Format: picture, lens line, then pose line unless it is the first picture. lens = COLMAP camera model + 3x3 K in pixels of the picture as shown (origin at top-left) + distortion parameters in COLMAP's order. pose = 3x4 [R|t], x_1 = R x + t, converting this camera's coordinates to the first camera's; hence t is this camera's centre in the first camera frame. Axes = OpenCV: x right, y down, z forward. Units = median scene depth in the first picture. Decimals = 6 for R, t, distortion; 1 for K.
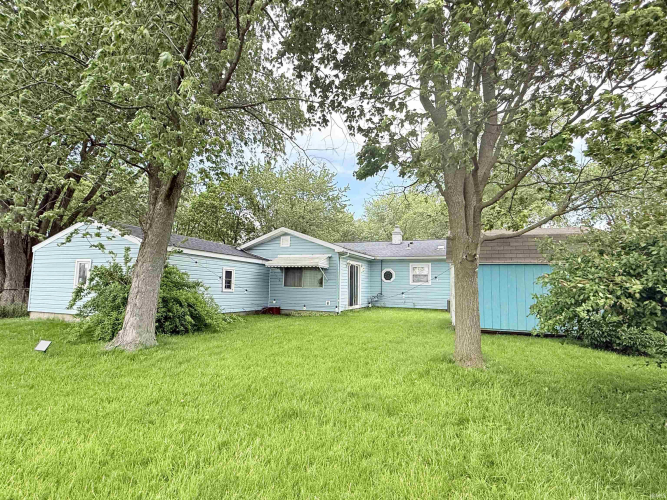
lens RADIAL K [[350.3, 0, 333.5], [0, 350.3, 250.0], [0, 0, 1]] dist [0.000203, -0.000060]
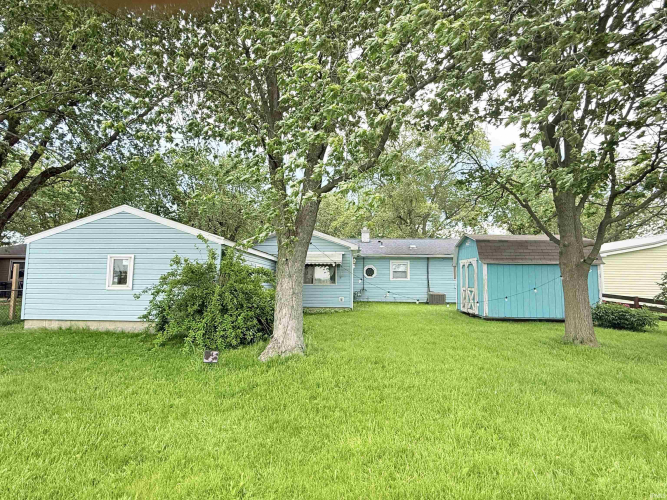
lens RADIAL K [[350.3, 0, 333.5], [0, 350.3, 250.0], [0, 0, 1]] dist [0.000203, -0.000060]
pose [[0.955030, 0.015630, 0.296096, -0.416729], [-0.019568, 0.999755, 0.010339, -0.001994], [-0.295862, -0.015668, 0.955102, 0.048036]]
